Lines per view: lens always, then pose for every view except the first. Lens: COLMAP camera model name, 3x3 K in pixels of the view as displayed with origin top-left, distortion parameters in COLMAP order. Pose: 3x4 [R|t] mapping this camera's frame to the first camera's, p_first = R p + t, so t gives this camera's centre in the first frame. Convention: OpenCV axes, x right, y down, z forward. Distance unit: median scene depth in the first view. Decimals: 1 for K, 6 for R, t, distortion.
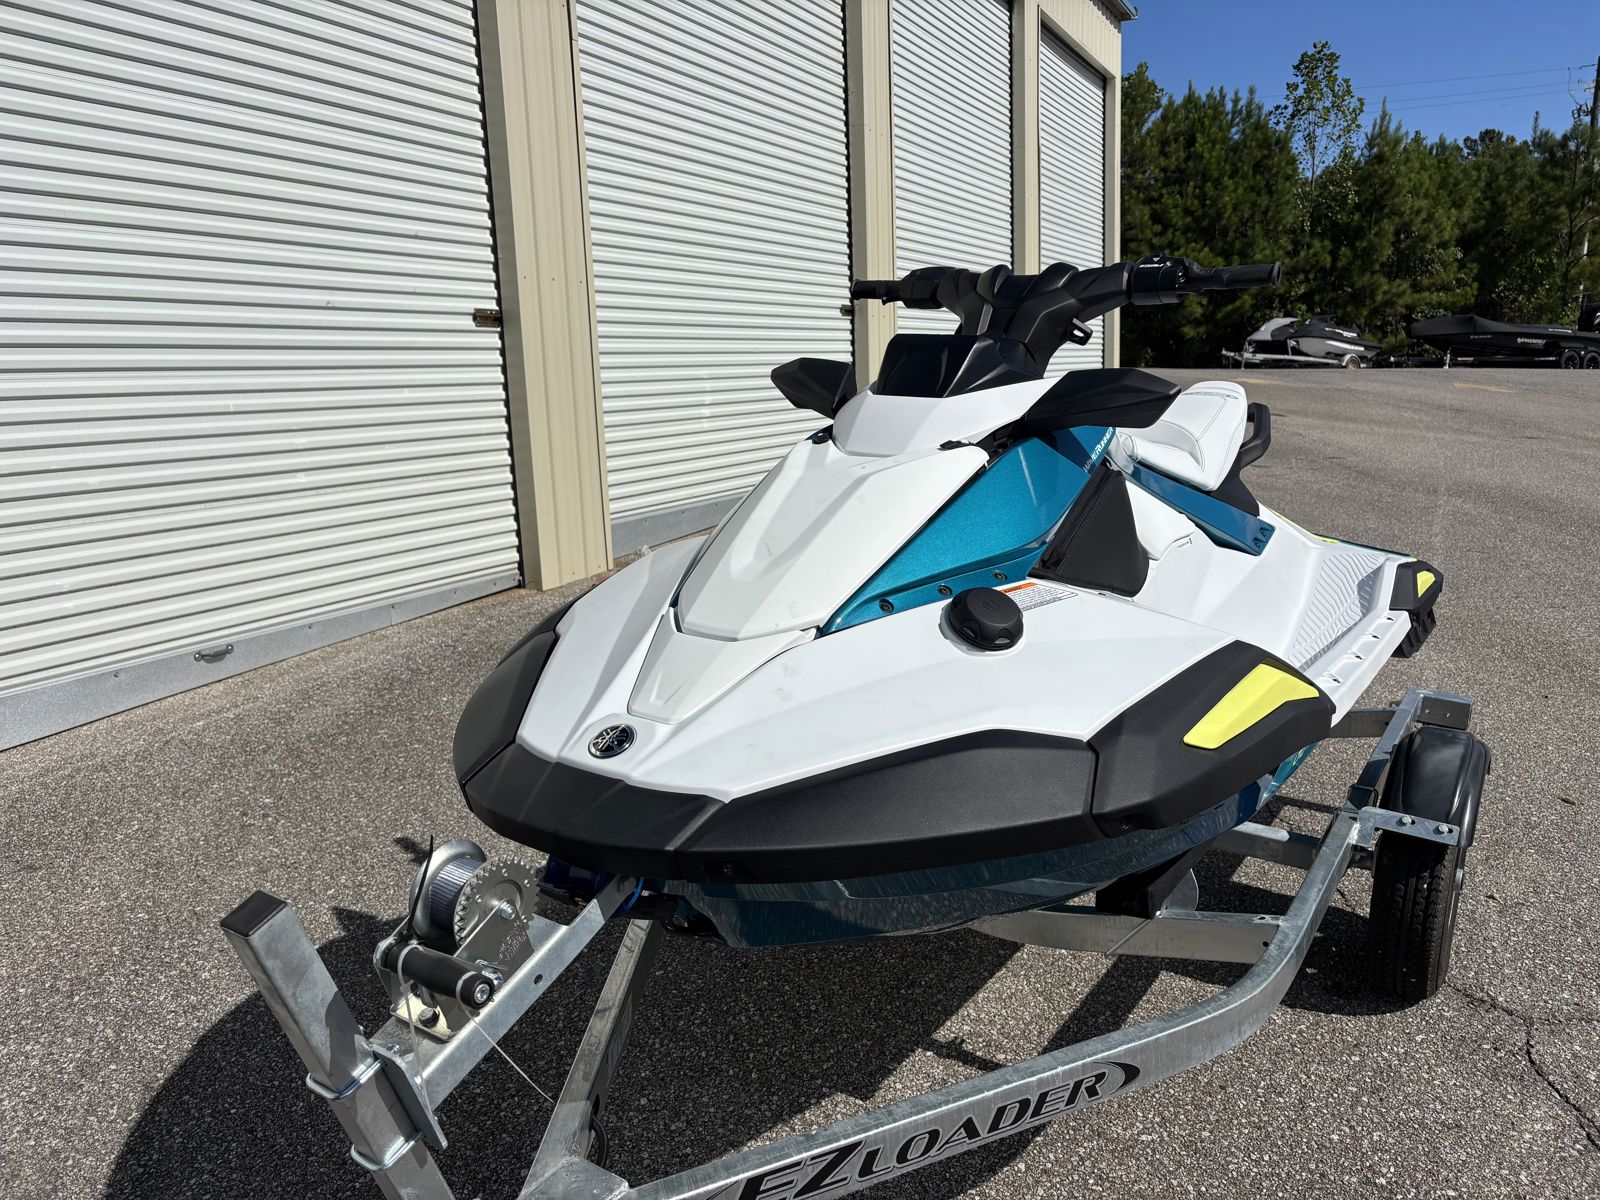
lens RADIAL K [[1212.9, 0, 817.0], [0, 1212.9, 612.1], [0, 0, 1]] dist [0.047485, -0.043922]
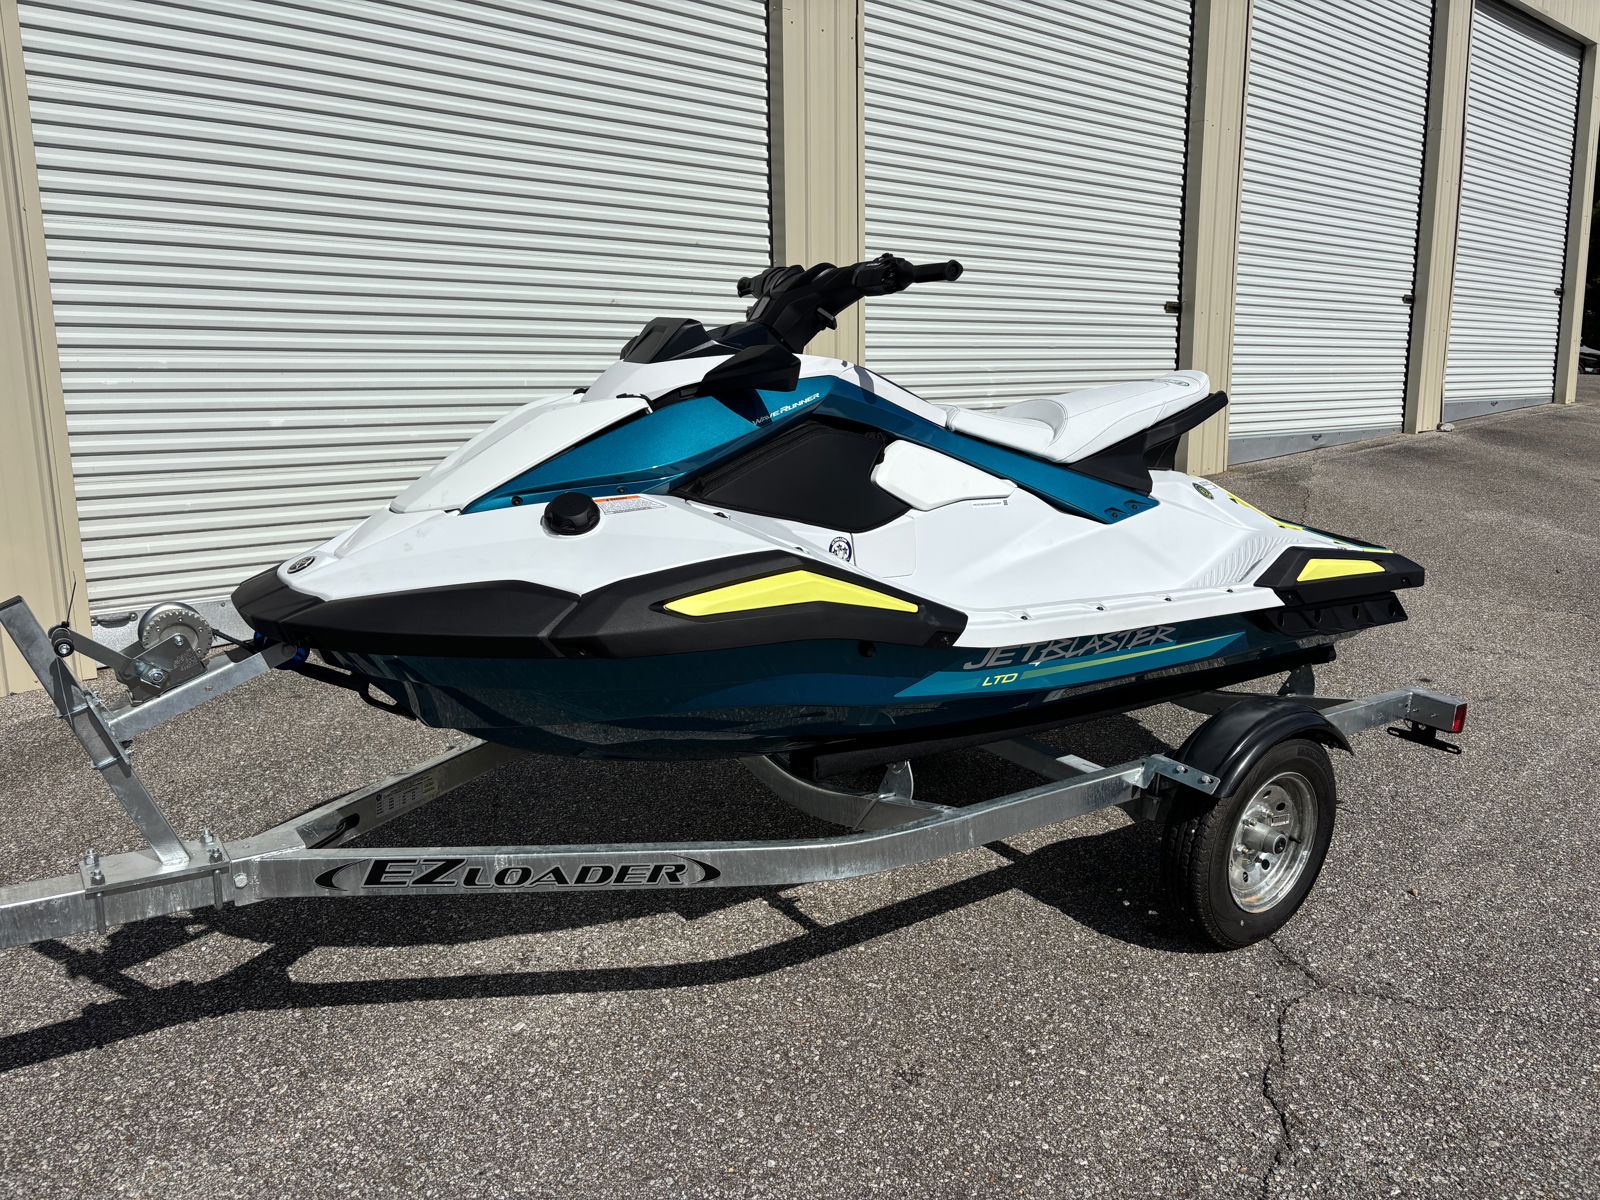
lens RADIAL K [[1212.9, 0, 815.1], [0, 1212.9, 612.1], [0, 0, 1]] dist [0.047485, -0.043922]
pose [[0.926020, 0.091808, -0.366139, 0.226920], [-0.091893, 0.995620, 0.017237, 0.016867], [0.366118, 0.017683, 0.930401, -0.054134]]
